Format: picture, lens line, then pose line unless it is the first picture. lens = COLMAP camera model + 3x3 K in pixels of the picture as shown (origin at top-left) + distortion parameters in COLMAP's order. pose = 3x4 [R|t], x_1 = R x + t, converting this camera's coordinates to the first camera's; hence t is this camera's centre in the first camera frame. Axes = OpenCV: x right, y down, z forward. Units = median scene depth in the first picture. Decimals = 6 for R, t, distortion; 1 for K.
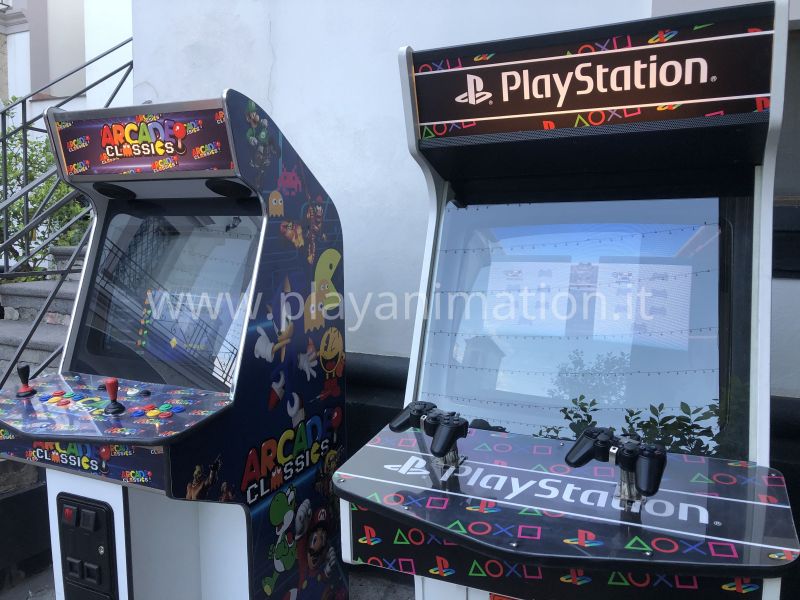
lens RADIAL K [[659.7, 0, 400.6], [0, 659.7, 298.5], [0, 0, 1]] dist [0.002245, 0.000492]
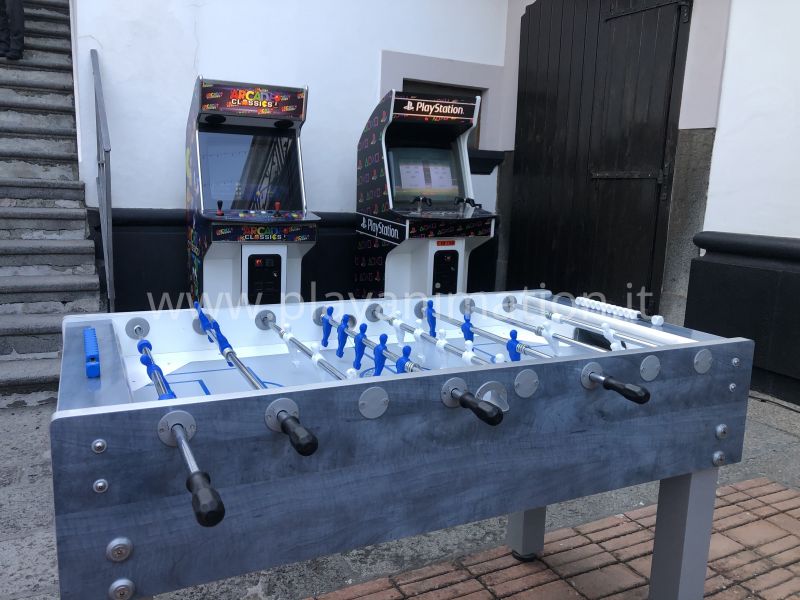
lens RADIAL K [[659.7, 0, 399.9], [0, 659.7, 298.7], [0, 0, 1]] dist [0.002245, 0.000492]
pose [[0.631994, -0.119368, 0.765725, -2.667460], [0.047818, 0.992190, 0.115205, 0.279176], [-0.773497, -0.036193, 0.632766, -1.160905]]
